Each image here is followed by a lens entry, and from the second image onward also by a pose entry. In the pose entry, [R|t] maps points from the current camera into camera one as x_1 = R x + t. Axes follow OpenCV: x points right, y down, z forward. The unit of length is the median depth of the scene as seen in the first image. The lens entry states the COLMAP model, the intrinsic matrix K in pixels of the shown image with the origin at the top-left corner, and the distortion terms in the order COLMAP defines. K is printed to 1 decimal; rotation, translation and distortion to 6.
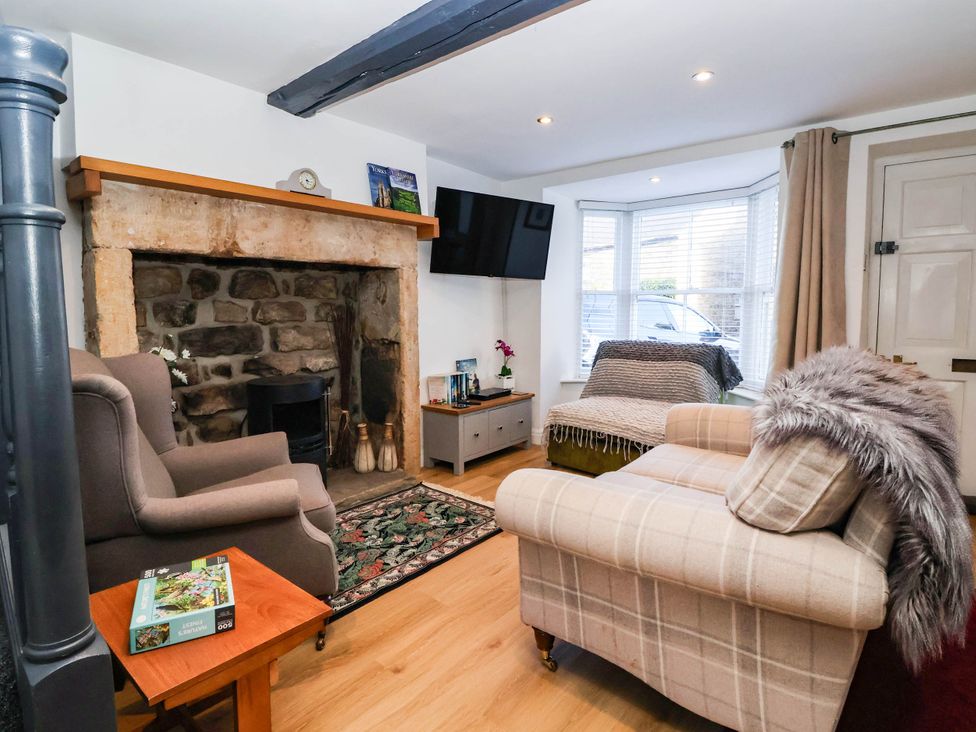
lens RADIAL K [[523.4, 0, 473.2], [0, 523.4, 369.8], [0, 0, 1]] dist [-0.005562, -0.005296]
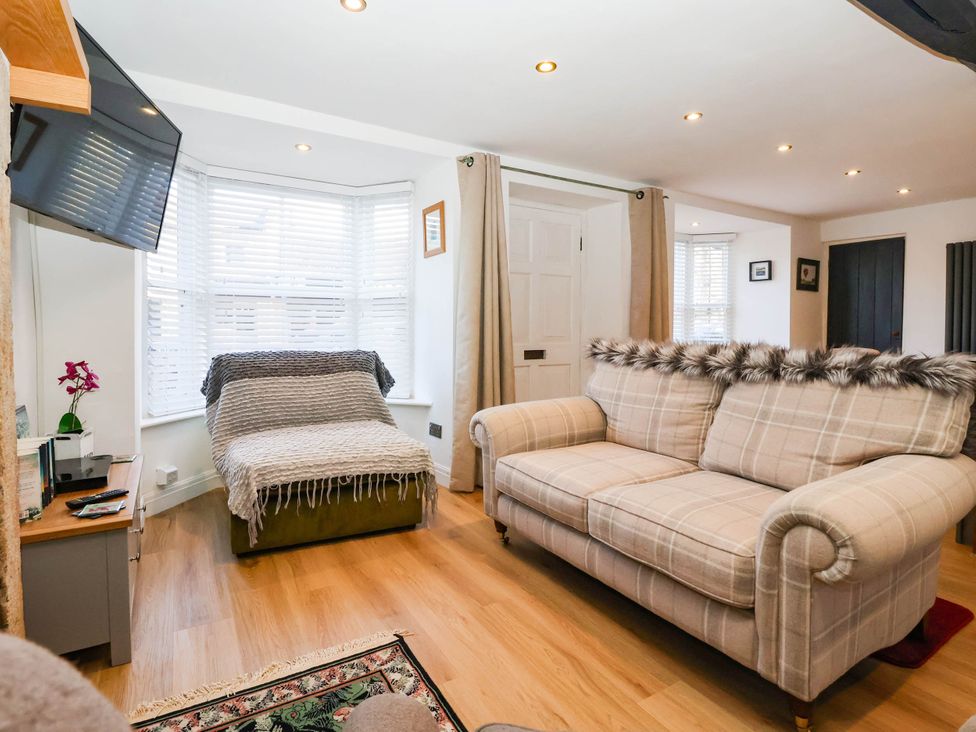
lens RADIAL K [[512.9, 0, 488.6], [0, 512.9, 357.5], [0, 0, 1]] dist [0.000262, -0.004217]
pose [[0.287791, -0.053292, 0.956209, -0.420157], [0.103324, 0.994350, 0.024320, -0.045457], [-0.952103, 0.091801, 0.291672, 0.682432]]
